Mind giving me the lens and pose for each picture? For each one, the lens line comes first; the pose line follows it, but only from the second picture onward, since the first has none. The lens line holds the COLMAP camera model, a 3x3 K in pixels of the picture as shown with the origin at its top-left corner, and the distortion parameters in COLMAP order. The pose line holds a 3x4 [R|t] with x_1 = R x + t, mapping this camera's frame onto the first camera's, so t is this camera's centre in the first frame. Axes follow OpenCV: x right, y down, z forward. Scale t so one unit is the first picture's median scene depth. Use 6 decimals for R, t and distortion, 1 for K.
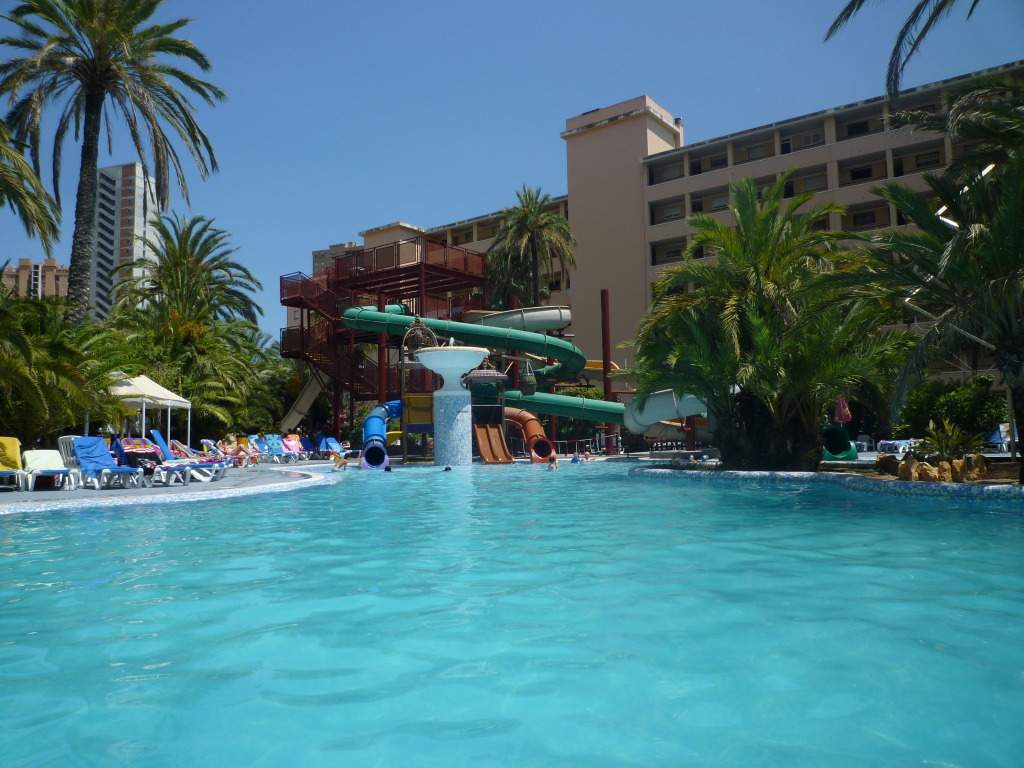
lens RADIAL K [[751.3, 0, 512.3], [0, 751.3, 382.7], [0, 0, 1]] dist [-0.000324, 0.005477]
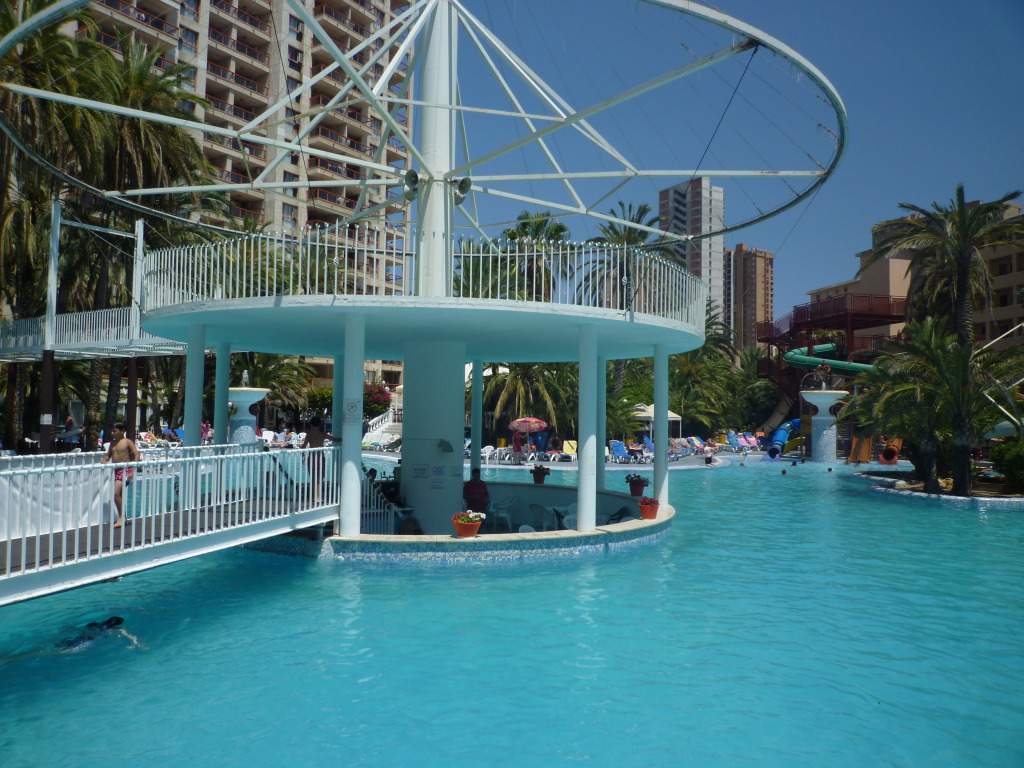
lens RADIAL K [[751.3, 0, 511.4], [0, 751.3, 383.6], [0, 0, 1]] dist [-0.000324, 0.005477]
pose [[0.747161, 0.004640, -0.664627, 0.513306], [0.018076, 0.999464, 0.027299, -0.120298], [0.664397, -0.032410, 0.746676, -0.689742]]
